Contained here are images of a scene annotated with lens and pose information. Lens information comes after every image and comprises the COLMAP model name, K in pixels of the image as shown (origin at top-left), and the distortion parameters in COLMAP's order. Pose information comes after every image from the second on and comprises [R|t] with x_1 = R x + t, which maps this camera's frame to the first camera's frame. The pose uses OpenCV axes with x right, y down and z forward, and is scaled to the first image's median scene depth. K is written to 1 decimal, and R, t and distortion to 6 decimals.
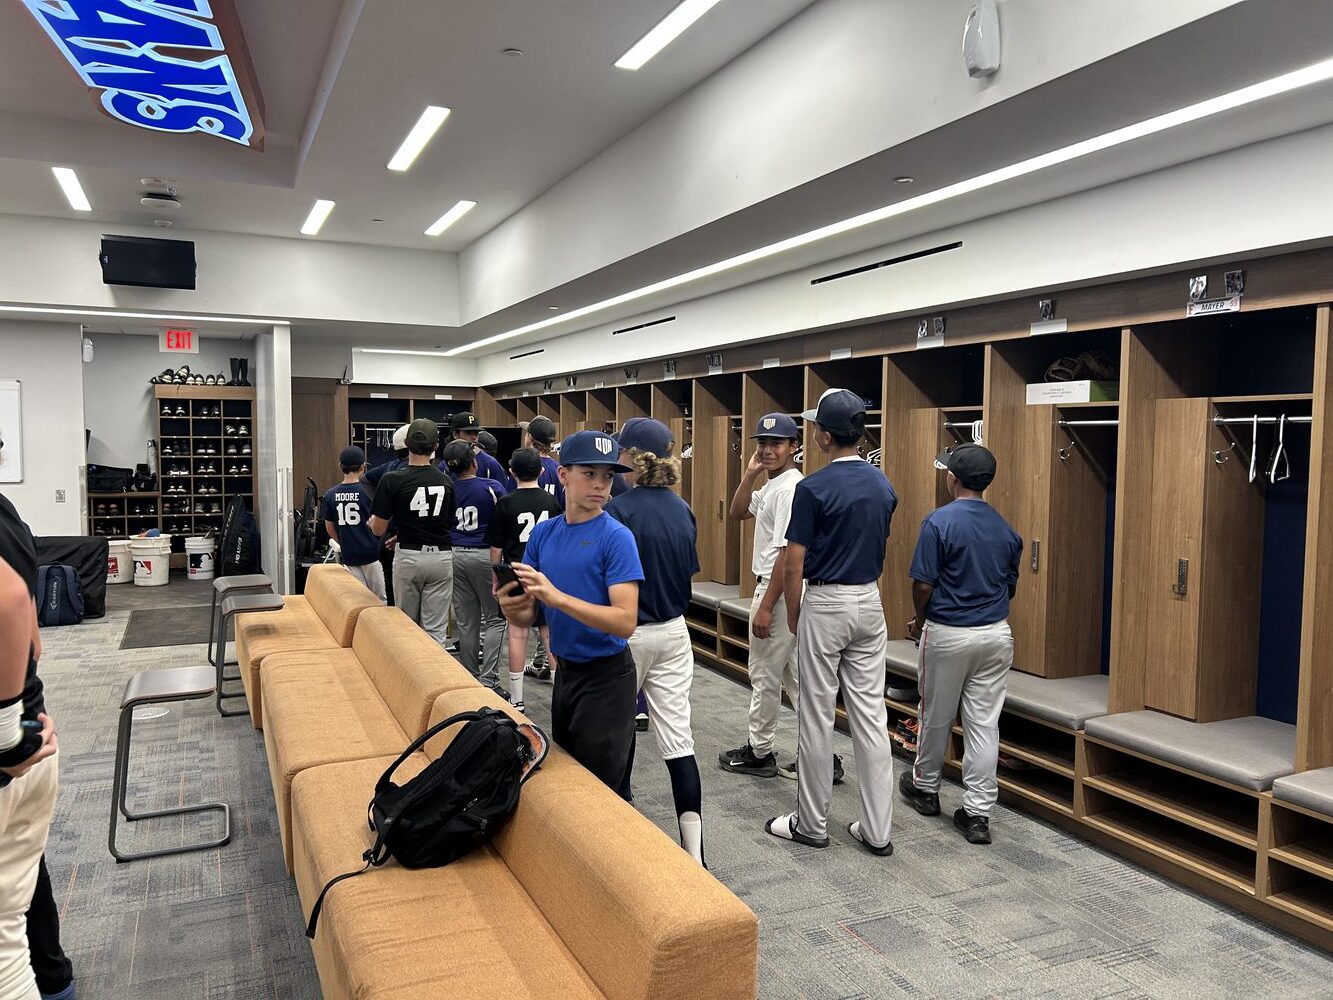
lens RADIAL K [[992.9, 0, 668.4], [0, 992.9, 506.0], [0, 0, 1]] dist [0.001601, 0.001130]
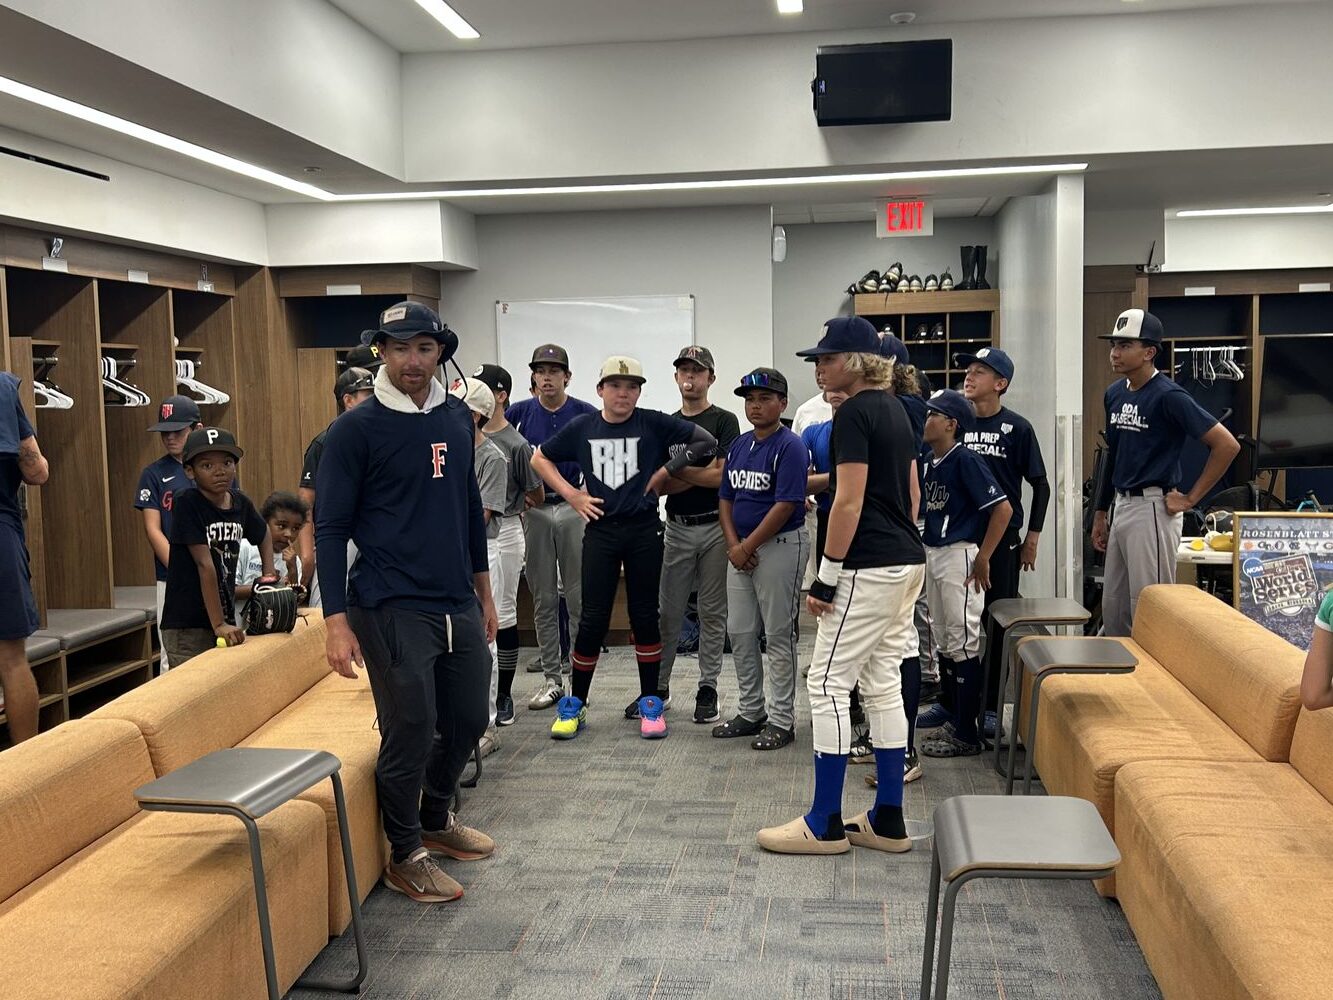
lens RADIAL K [[1455.2, 0, 662.7], [0, 1455.2, 509.5], [0, 0, 1]] dist [0.155254, -0.431213]
pose [[0.842659, 0.019479, -0.538096, -0.093892], [-0.007712, 0.999680, 0.024112, -0.000924], [0.538393, -0.016168, 0.842539, 0.100435]]
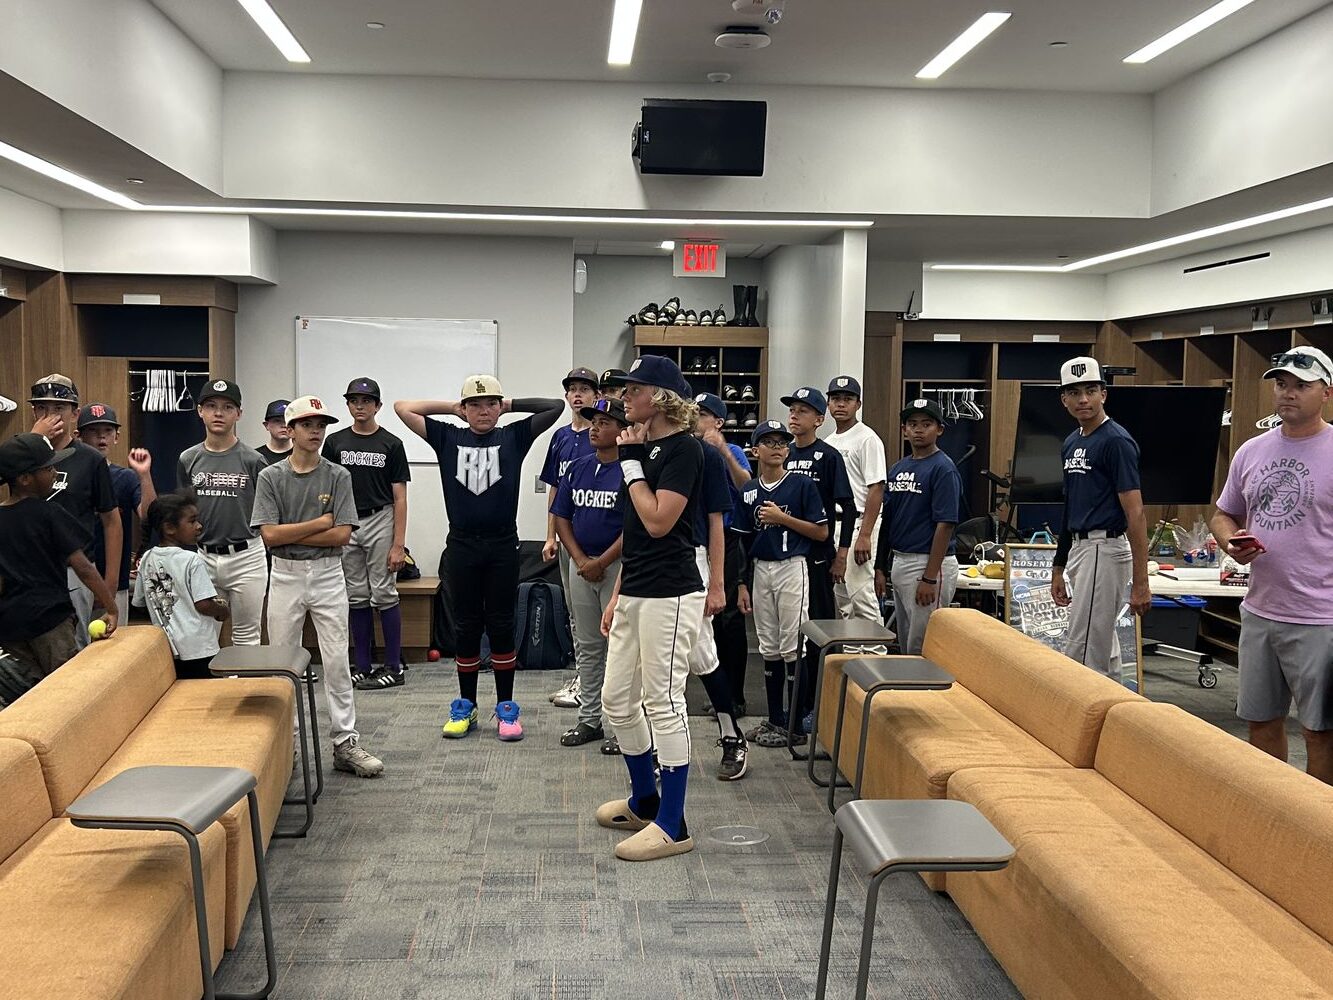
lens RADIAL K [[1456.2, 0, 646.7], [0, 1456.2, 499.3], [0, 0, 1]] dist [0.163021, -0.411066]
pose [[0.927549, 0.031149, -0.372400, -0.123831], [-0.032080, 0.999478, 0.003696, -0.004534], [0.372321, 0.008519, 0.928065, 0.053317]]
